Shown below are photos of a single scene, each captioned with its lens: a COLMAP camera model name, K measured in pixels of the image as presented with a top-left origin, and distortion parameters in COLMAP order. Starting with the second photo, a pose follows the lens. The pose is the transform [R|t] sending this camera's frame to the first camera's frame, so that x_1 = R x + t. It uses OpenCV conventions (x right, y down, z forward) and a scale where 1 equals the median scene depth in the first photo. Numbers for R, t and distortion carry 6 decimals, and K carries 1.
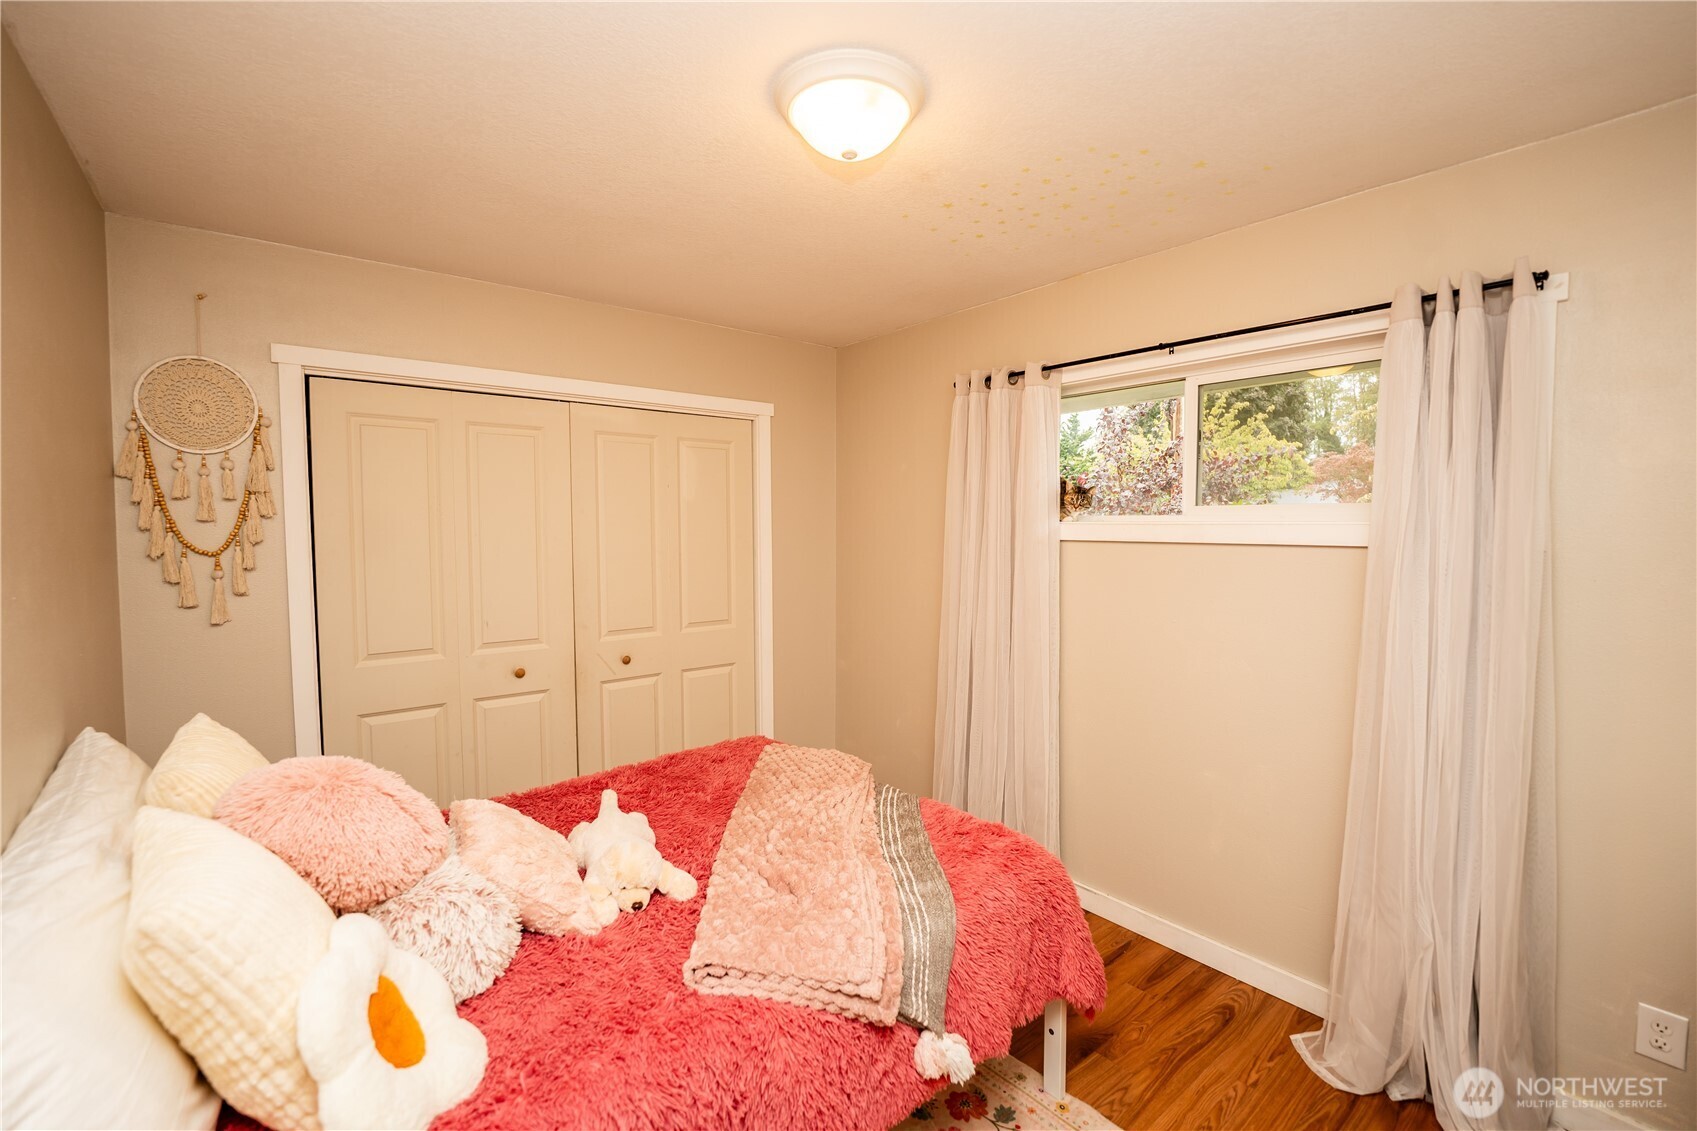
lens RADIAL K [[720.8, 0, 848.5], [0, 720.8, 565.5], [0, 0, 1]] dist [-0.023691, 0.000909]
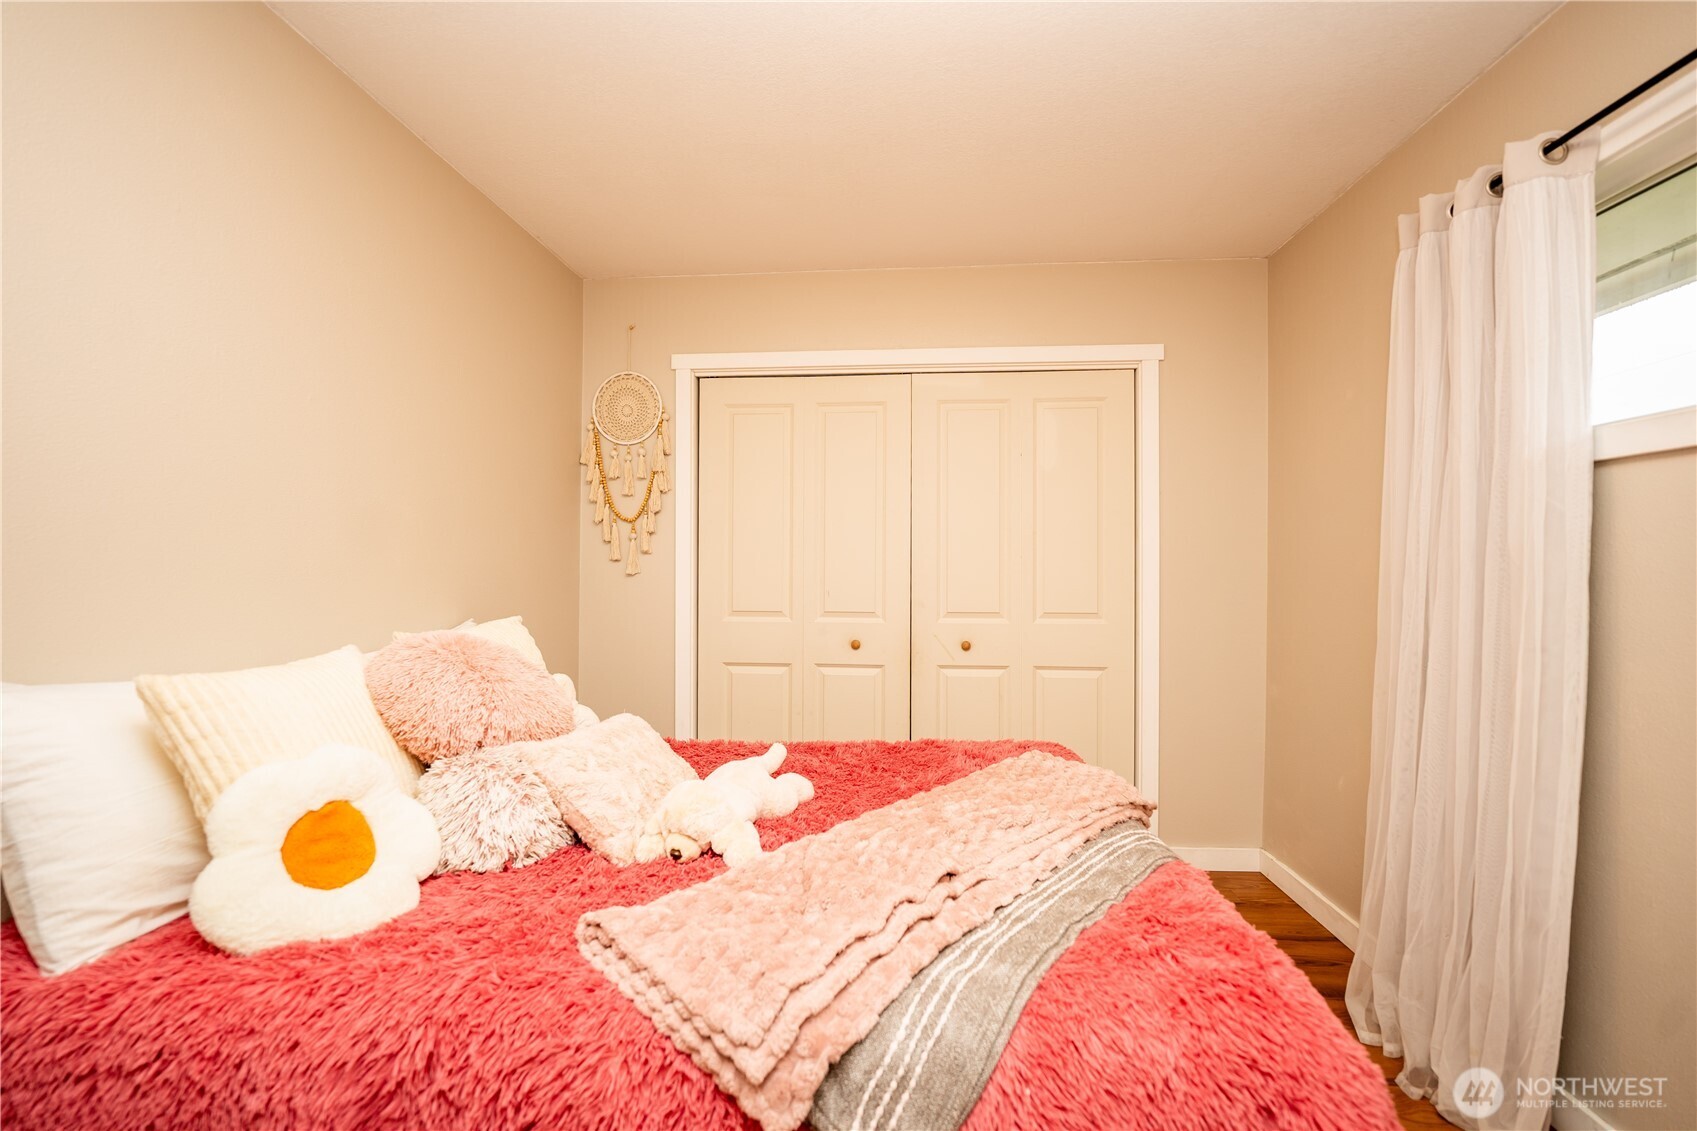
lens RADIAL K [[714.6, 0, 847.1], [0, 714.6, 568.1], [0, 0, 1]] dist [-0.036837, -0.000270]
pose [[0.715090, 0.004999, -0.699014, 0.310684], [-0.041233, 0.998535, -0.035040, 0.102374], [0.697815, 0.053880, 0.714249, 0.349970]]
